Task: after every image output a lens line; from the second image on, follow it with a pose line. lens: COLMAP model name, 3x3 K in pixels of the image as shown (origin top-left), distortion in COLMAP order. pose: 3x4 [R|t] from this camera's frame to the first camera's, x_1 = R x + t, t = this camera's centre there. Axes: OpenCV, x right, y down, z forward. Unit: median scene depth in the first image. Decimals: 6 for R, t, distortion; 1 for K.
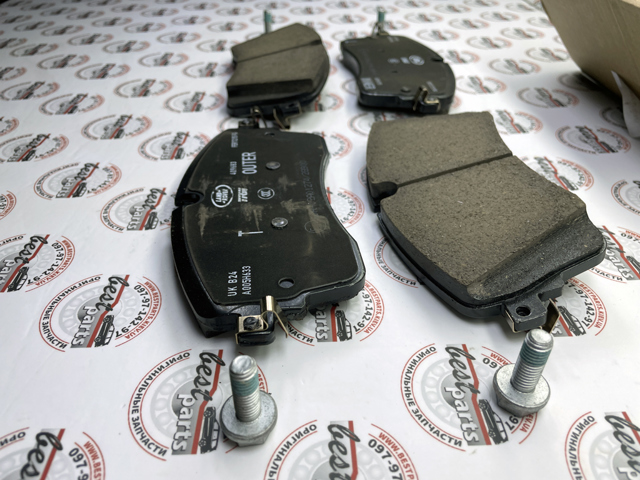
lens RADIAL K [[494.5, 0, 323.9], [0, 494.5, 240.8], [0, 0, 1]] dist [0.065561, -0.103221]
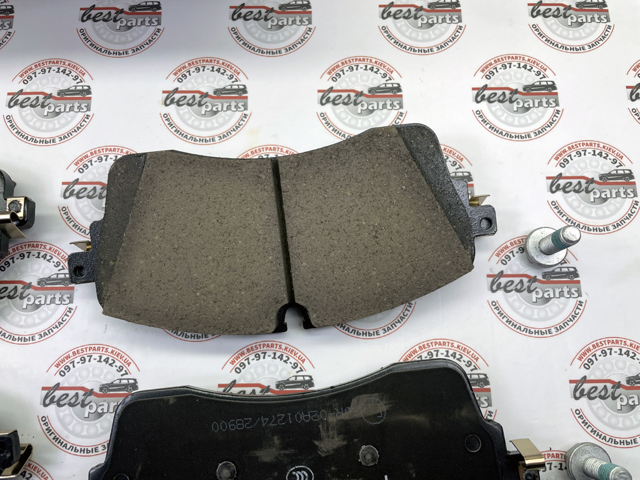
lens RADIAL K [[494.5, 0, 325.4], [0, 494.5, 243.5], [0, 0, 1]] dist [0.065561, -0.103221]
pose [[0.030005, -0.979716, 0.198133, 0.097532], [0.598604, 0.176357, 0.781391, -0.834775], [-0.800483, 0.095158, 0.591753, 0.528526]]
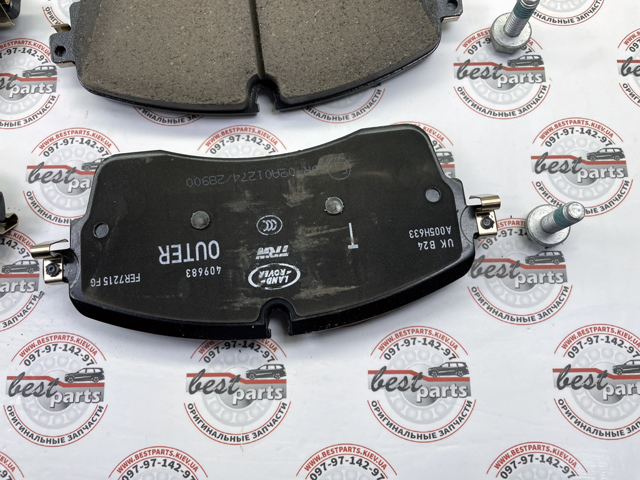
lens RADIAL K [[494.5, 0, 322.1], [0, 494.5, 245.3], [0, 0, 1]] dist [0.065561, -0.103221]
pose [[0.027244, -0.985133, 0.169621, -0.322000], [0.610628, 0.150747, 0.777437, -0.758215], [-0.791449, 0.082395, 0.605657, 0.486854]]
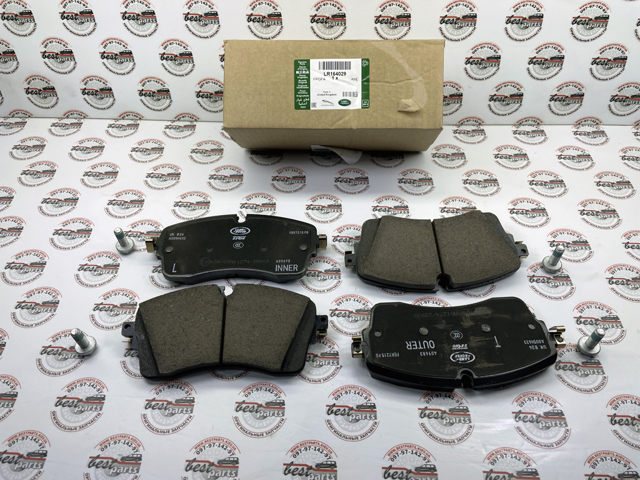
lens RADIAL K [[494.5, 0, 319.3], [0, 494.5, 233.0], [0, 0, 1]] dist [0.065561, -0.103221]
pose [[0.084532, -0.756856, 0.648092, -1.156178], [0.609565, 0.553793, 0.567225, -1.792775], [-0.788217, 0.347105, 0.508166, 0.400821]]
